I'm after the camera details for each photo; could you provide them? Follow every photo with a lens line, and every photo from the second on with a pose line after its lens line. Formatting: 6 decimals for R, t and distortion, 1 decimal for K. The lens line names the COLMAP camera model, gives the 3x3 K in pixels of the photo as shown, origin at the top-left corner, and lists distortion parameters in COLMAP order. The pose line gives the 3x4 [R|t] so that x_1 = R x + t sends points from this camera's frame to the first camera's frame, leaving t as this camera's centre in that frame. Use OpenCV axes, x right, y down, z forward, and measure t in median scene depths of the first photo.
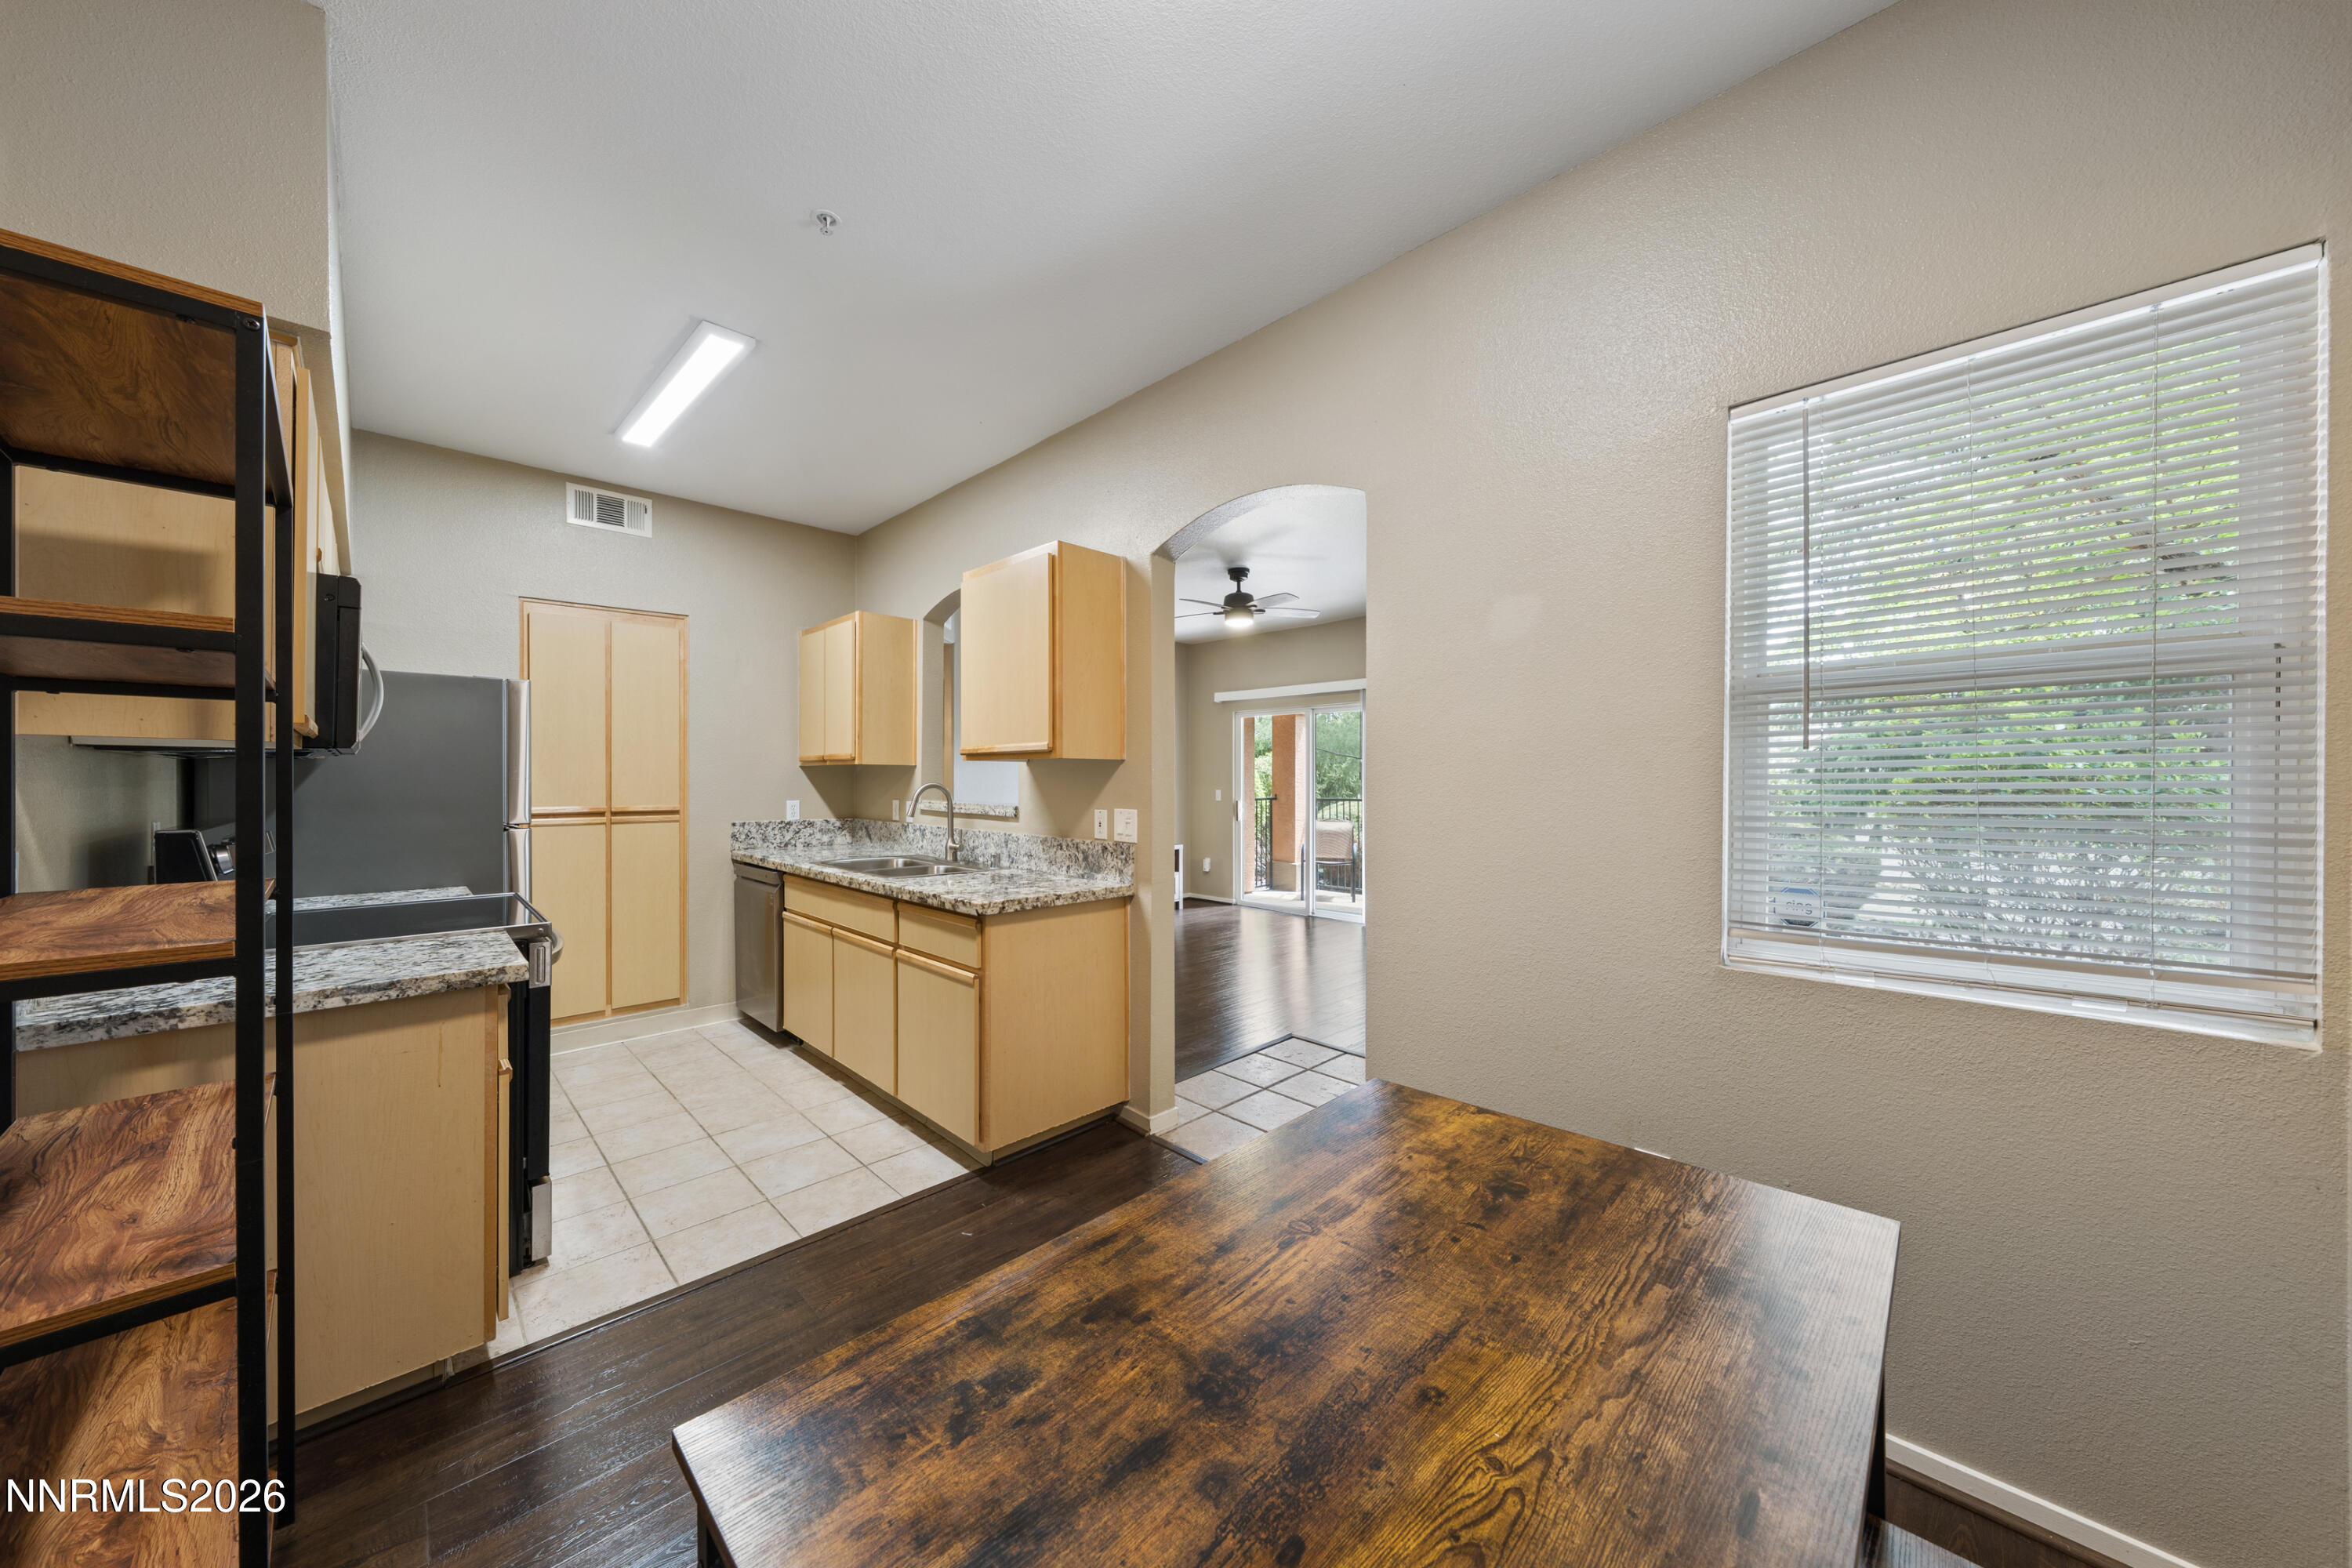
lens RADIAL K [[796.9, 0, 1181.8], [0, 796.9, 775.3], [0, 0, 1]] dist [-0.001746, -0.000278]
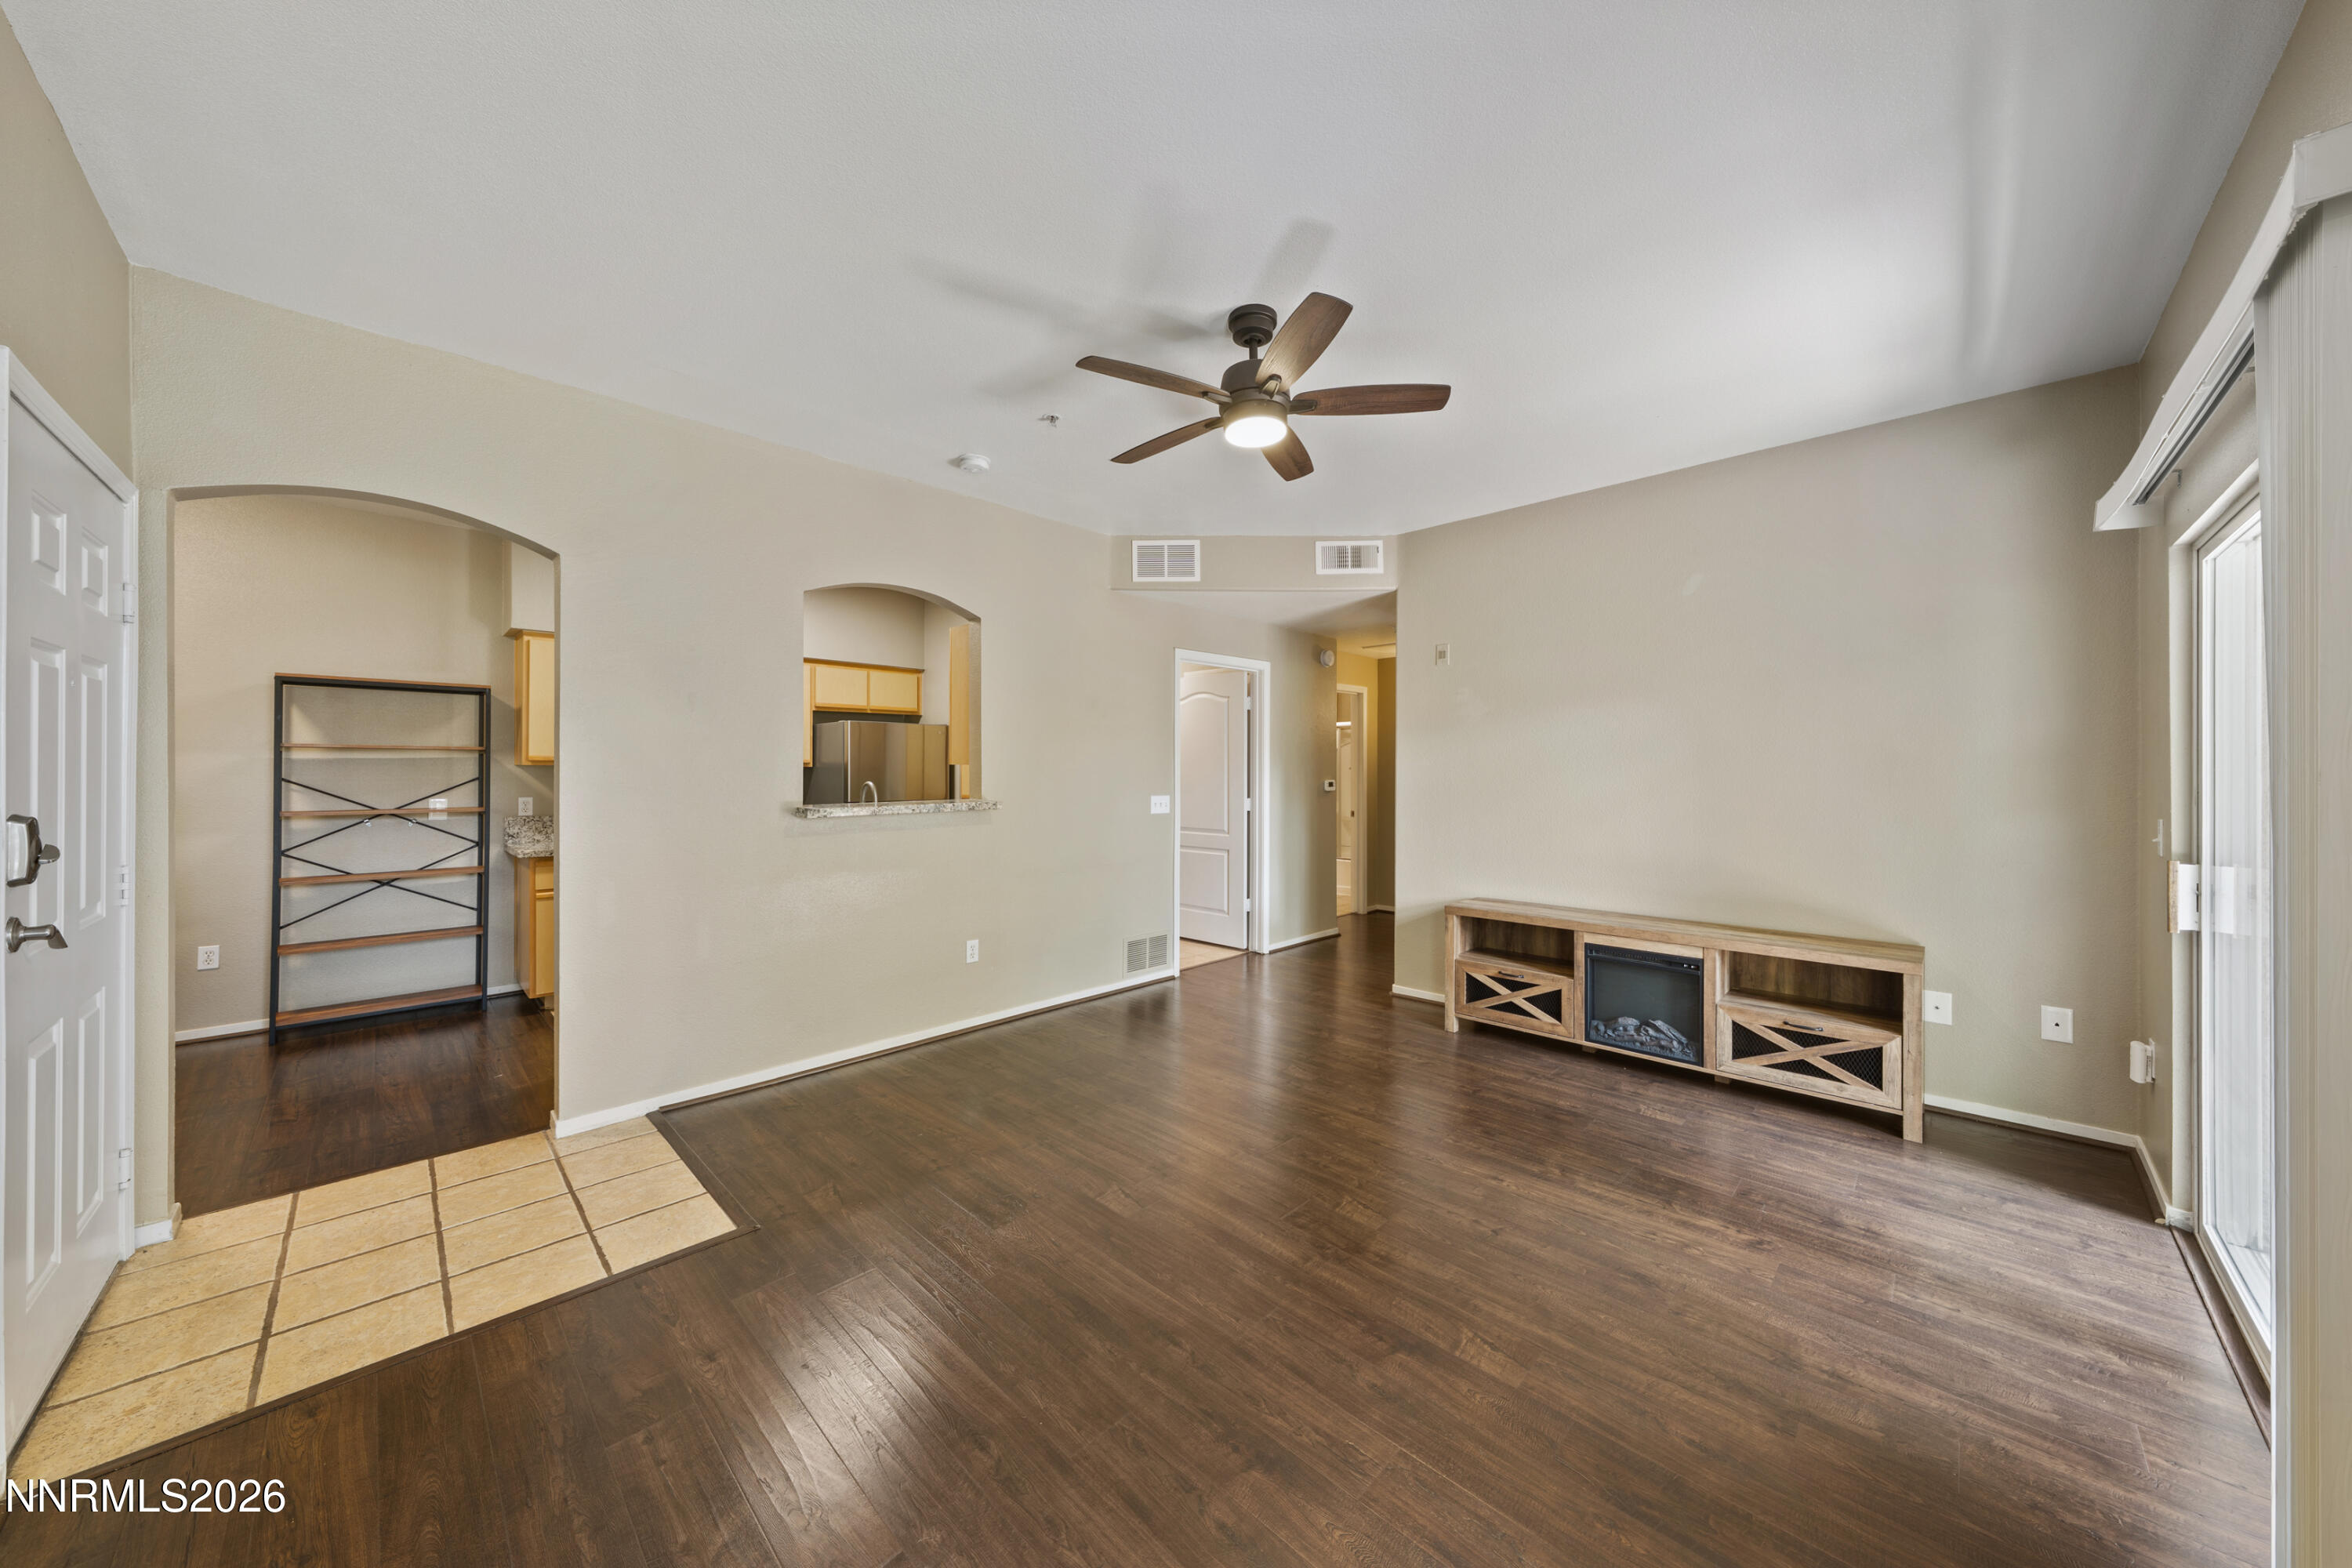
lens RADIAL K [[796.9, 0, 1187.9], [0, 796.9, 764.6], [0, 0, 1]] dist [-0.001746, -0.000278]
pose [[0.003089, -0.010465, -0.999940, 0.745402], [0.002382, 0.999942, -0.010458, -0.001346], [0.999992, -0.002350, 0.003114, 1.374922]]
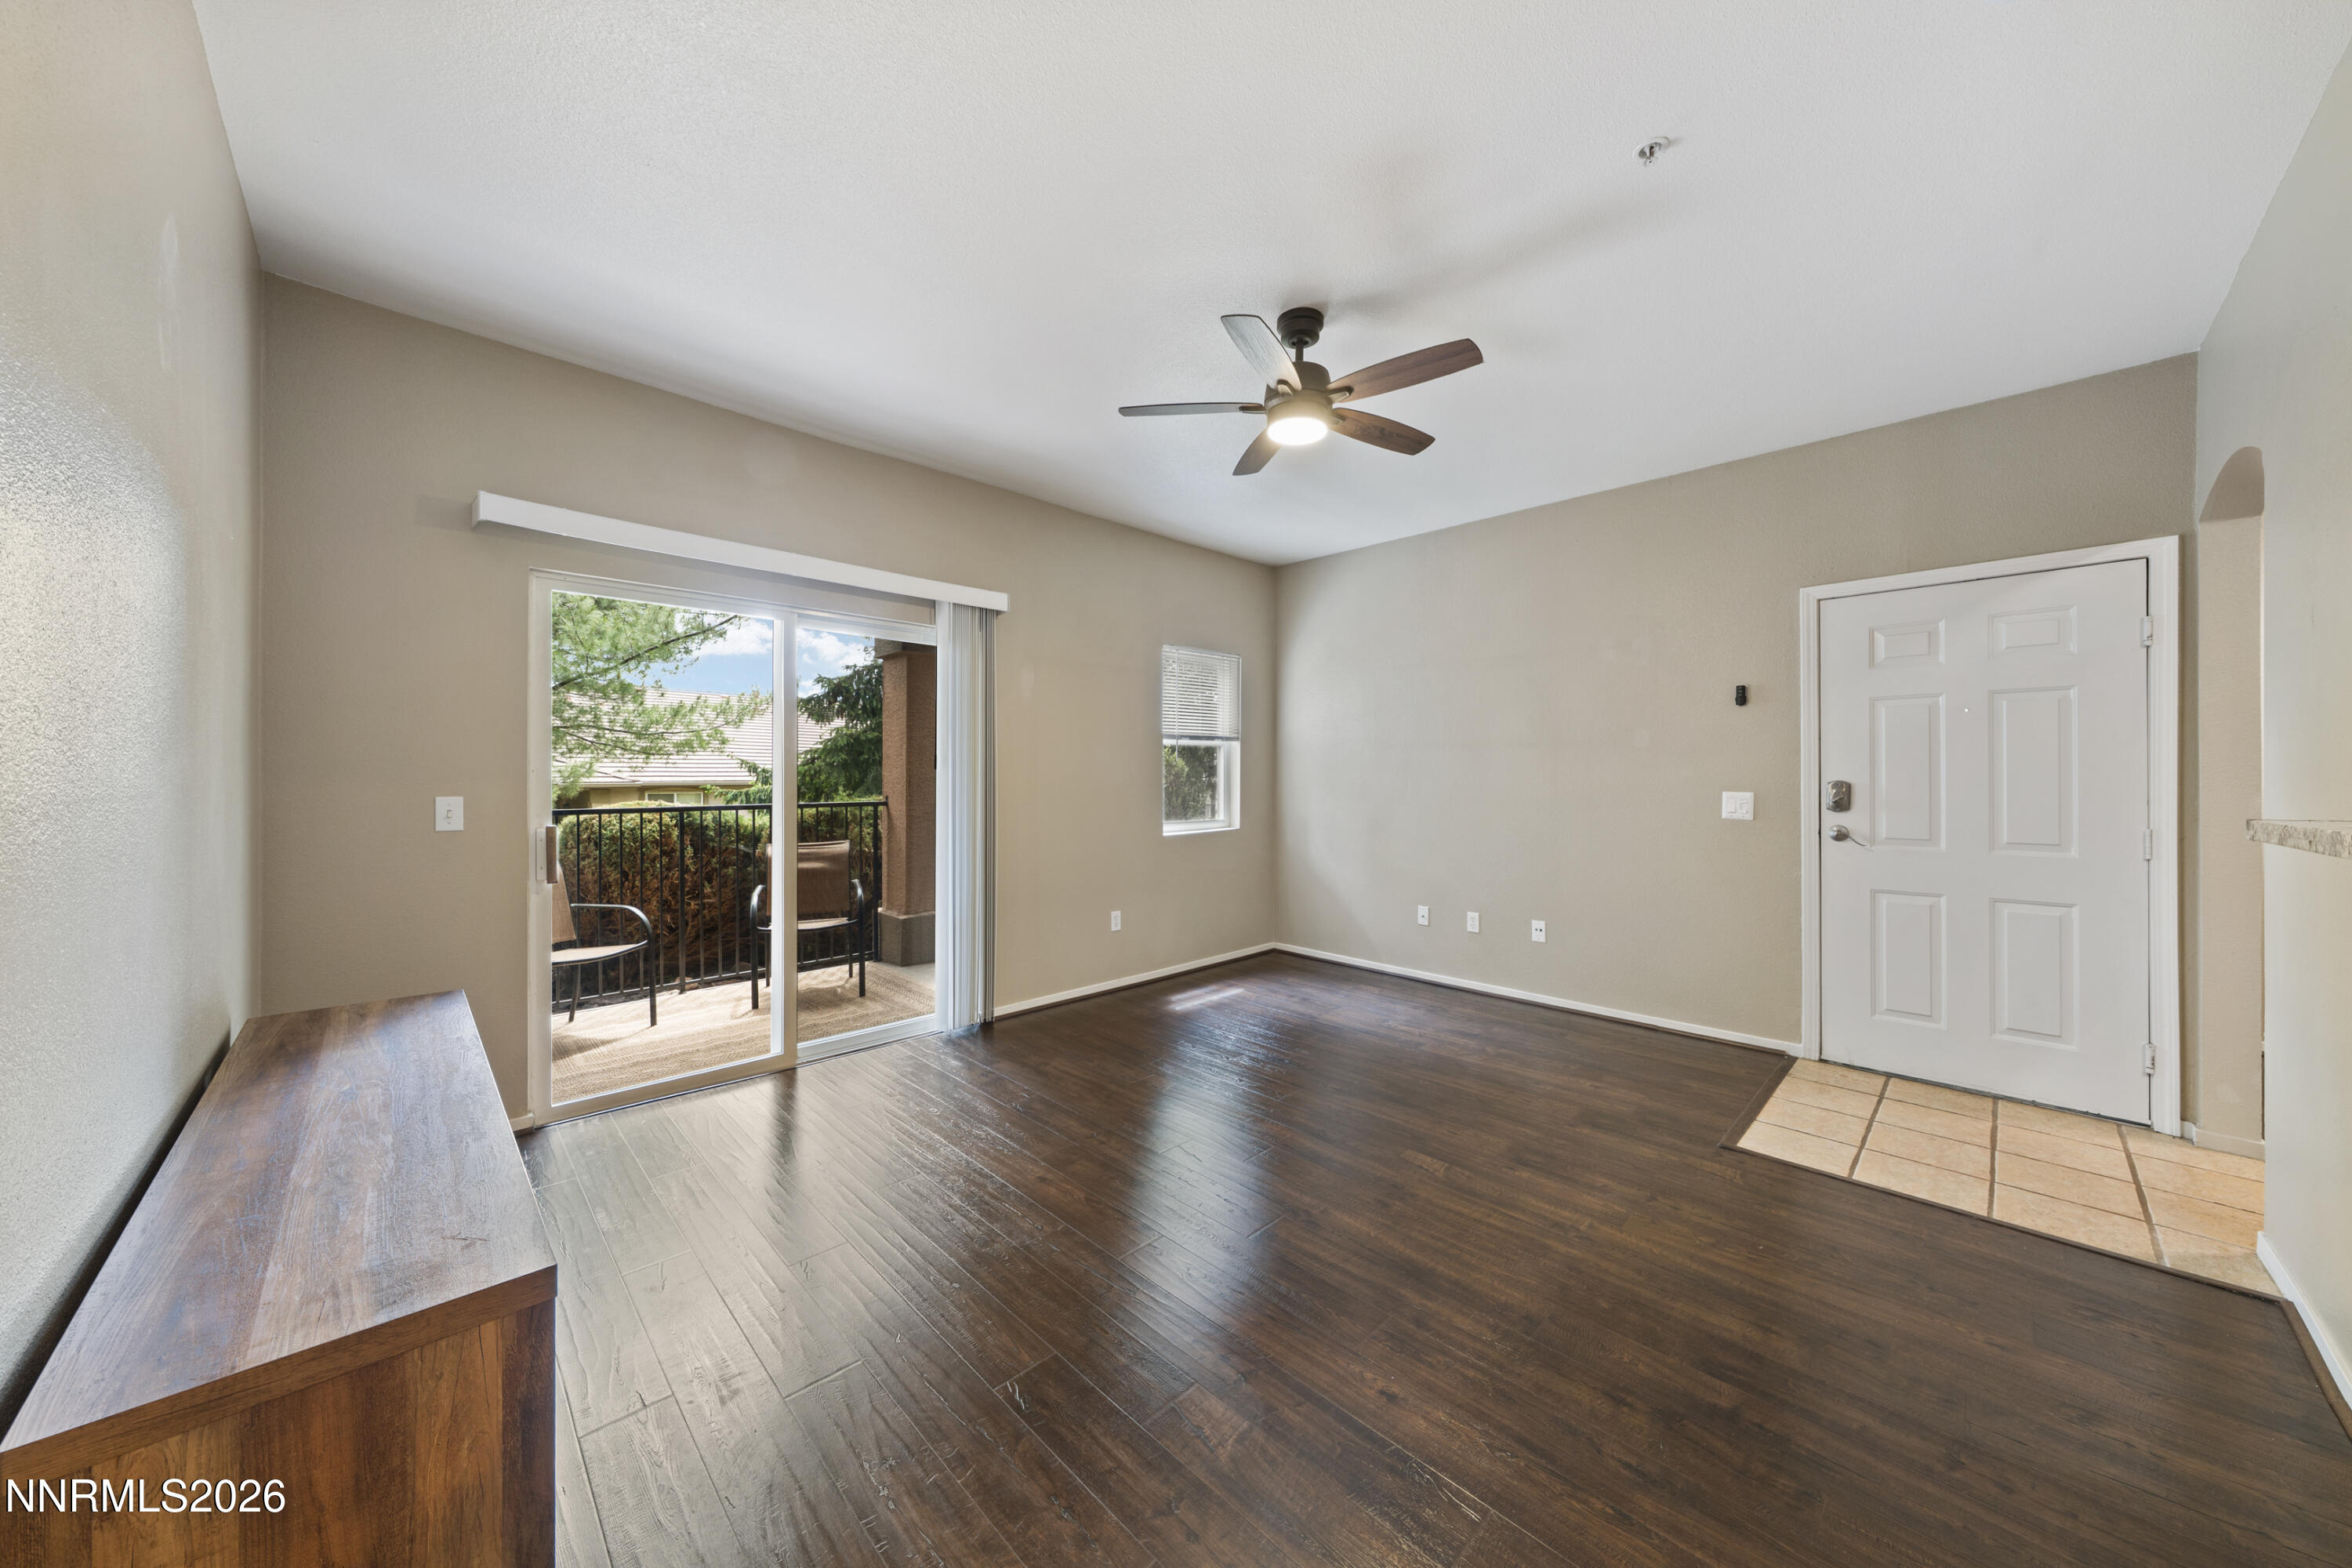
lens RADIAL K [[796.9, 0, 1178.2], [0, 796.9, 772.5], [0, 0, 1]] dist [-0.001746, -0.000278]
pose [[0.024056, 0.005215, 0.999697, -0.573206], [-0.008406, 0.999952, -0.005014, 0.017878], [-0.999675, -0.008282, 0.024098, 1.515215]]
